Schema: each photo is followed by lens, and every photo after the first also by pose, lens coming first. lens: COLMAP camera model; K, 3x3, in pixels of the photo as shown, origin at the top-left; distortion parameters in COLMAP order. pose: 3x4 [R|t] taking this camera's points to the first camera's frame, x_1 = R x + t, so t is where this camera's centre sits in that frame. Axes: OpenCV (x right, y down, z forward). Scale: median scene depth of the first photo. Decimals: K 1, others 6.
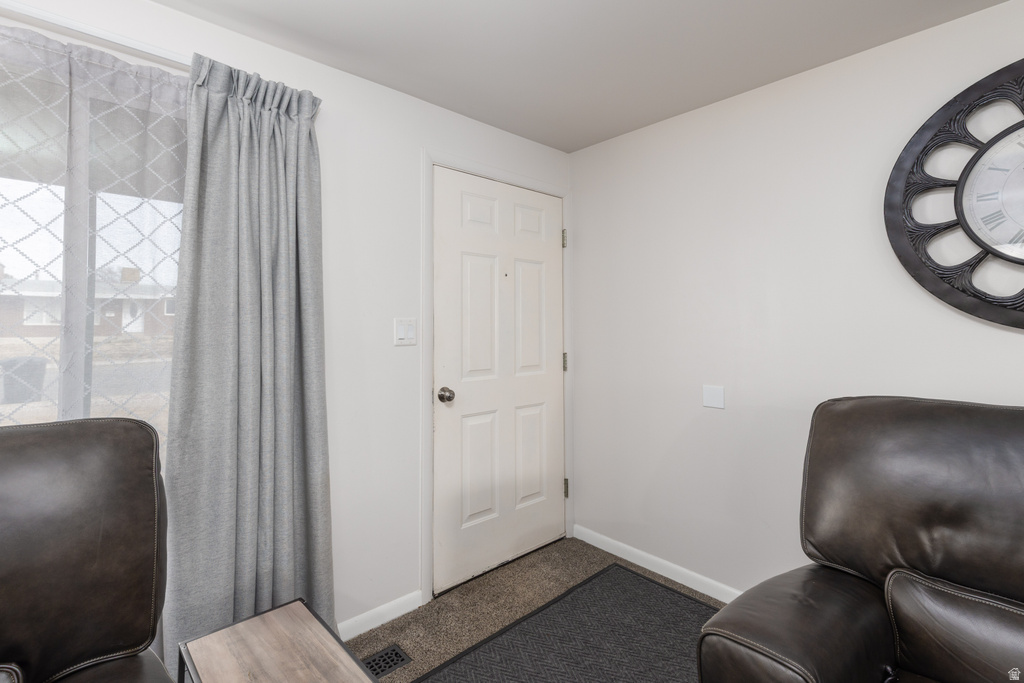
lens RADIAL K [[485.4, 0, 531.6], [0, 485.4, 303.2], [0, 0, 1]] dist [0.001928, -0.000035]
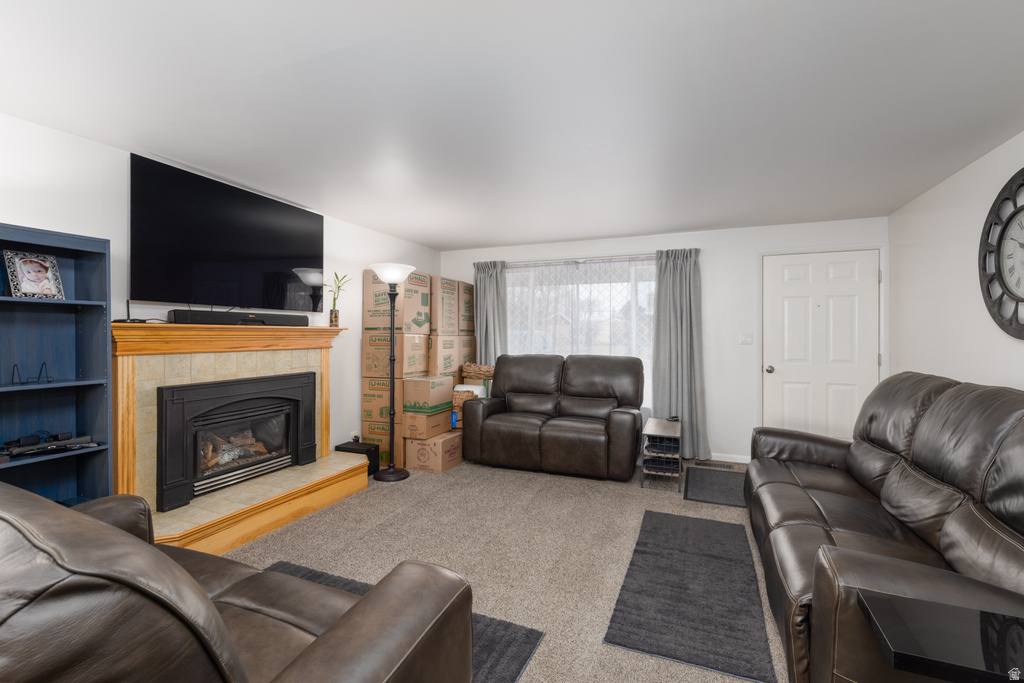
lens RADIAL K [[461.6, 0, 512.0], [0, 461.6, 341.5], [0, 0, 1]] dist [0.009869, -0.000061]
pose [[0.402094, 0.021082, -0.915356, 1.565947], [0.038646, 0.998453, 0.039972, -0.063072], [0.914782, -0.051447, 0.400657, -1.021940]]
